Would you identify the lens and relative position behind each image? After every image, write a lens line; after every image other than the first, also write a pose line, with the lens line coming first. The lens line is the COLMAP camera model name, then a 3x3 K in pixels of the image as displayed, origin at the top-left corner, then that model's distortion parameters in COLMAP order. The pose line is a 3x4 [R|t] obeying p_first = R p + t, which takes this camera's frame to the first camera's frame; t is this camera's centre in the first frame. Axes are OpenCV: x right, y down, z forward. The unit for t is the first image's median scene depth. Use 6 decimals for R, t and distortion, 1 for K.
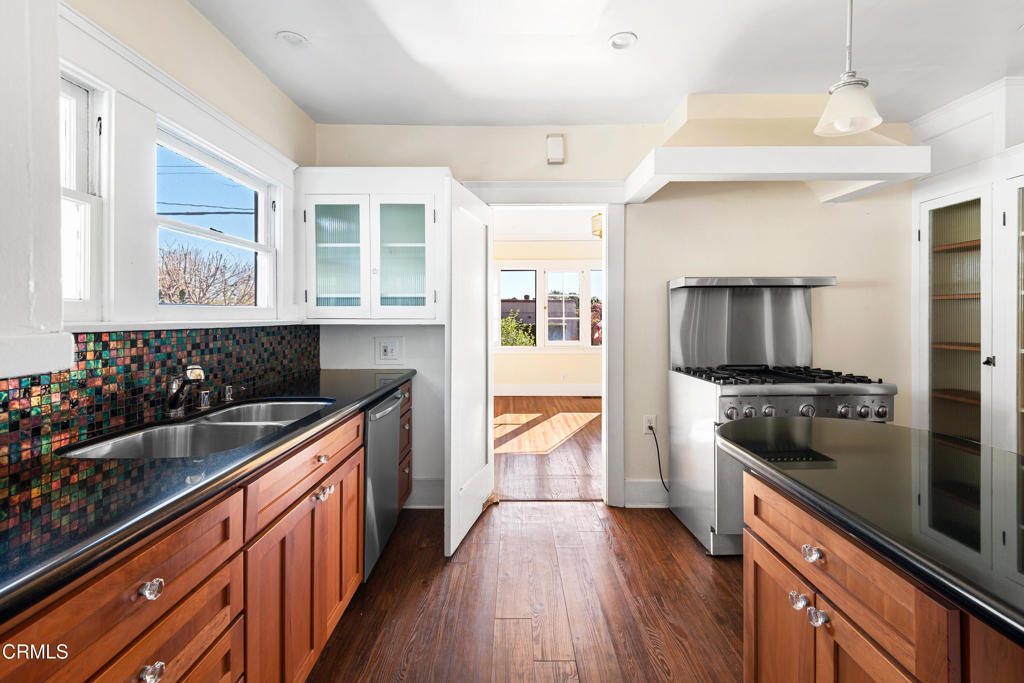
lens RADIAL K [[465.3, 0, 518.1], [0, 465.3, 314.9], [0, 0, 1]] dist [0.020776, -0.007076]
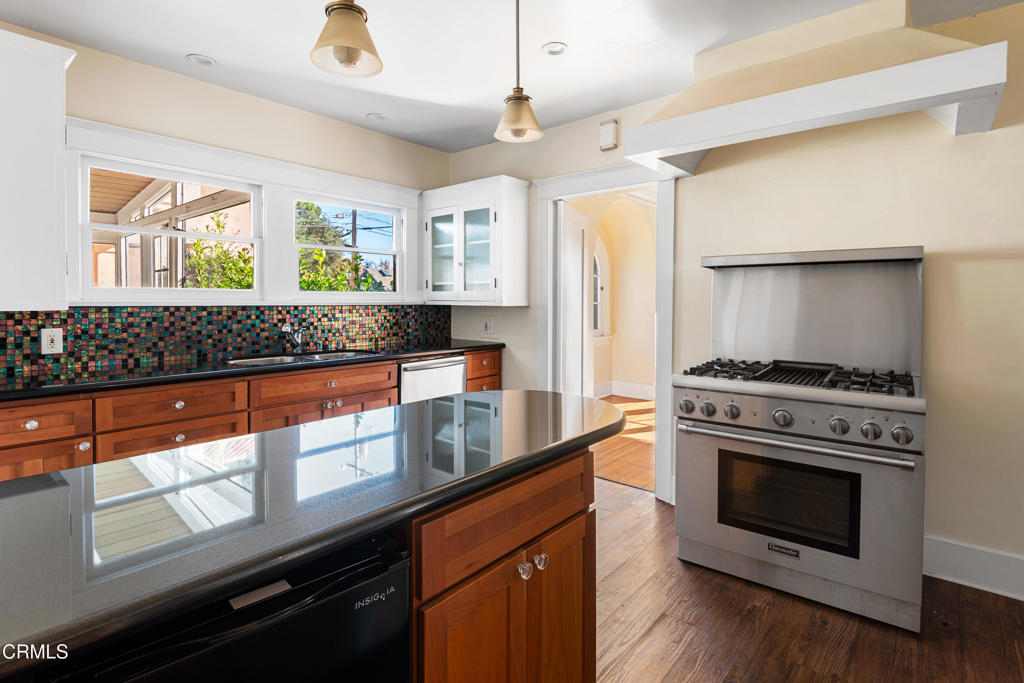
lens RADIAL K [[519.6, 0, 526.6], [0, 519.6, 303.1], [0, 0, 1]] dist [0.015959, -0.000682]
pose [[0.762327, 0.009514, -0.647122, 1.197980], [-0.003393, 0.999937, 0.010705, -0.002294], [0.647183, -0.005965, 0.762311, 0.029815]]
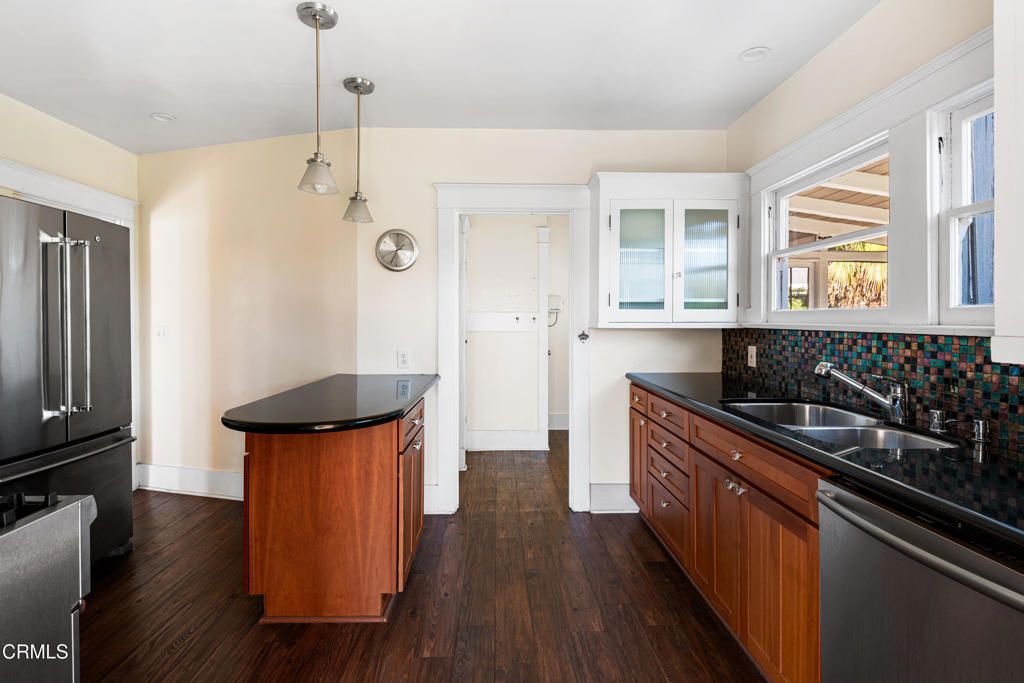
lens RADIAL K [[519.6, 0, 509.5], [0, 519.6, 321.3], [0, 0, 1]] dist [0.015959, -0.000682]
pose [[-0.999881, 0.000717, -0.015429, 0.106711], [0.000690, 0.999998, 0.001765, 0.002361], [0.015430, 0.001754, -0.999879, 1.987629]]
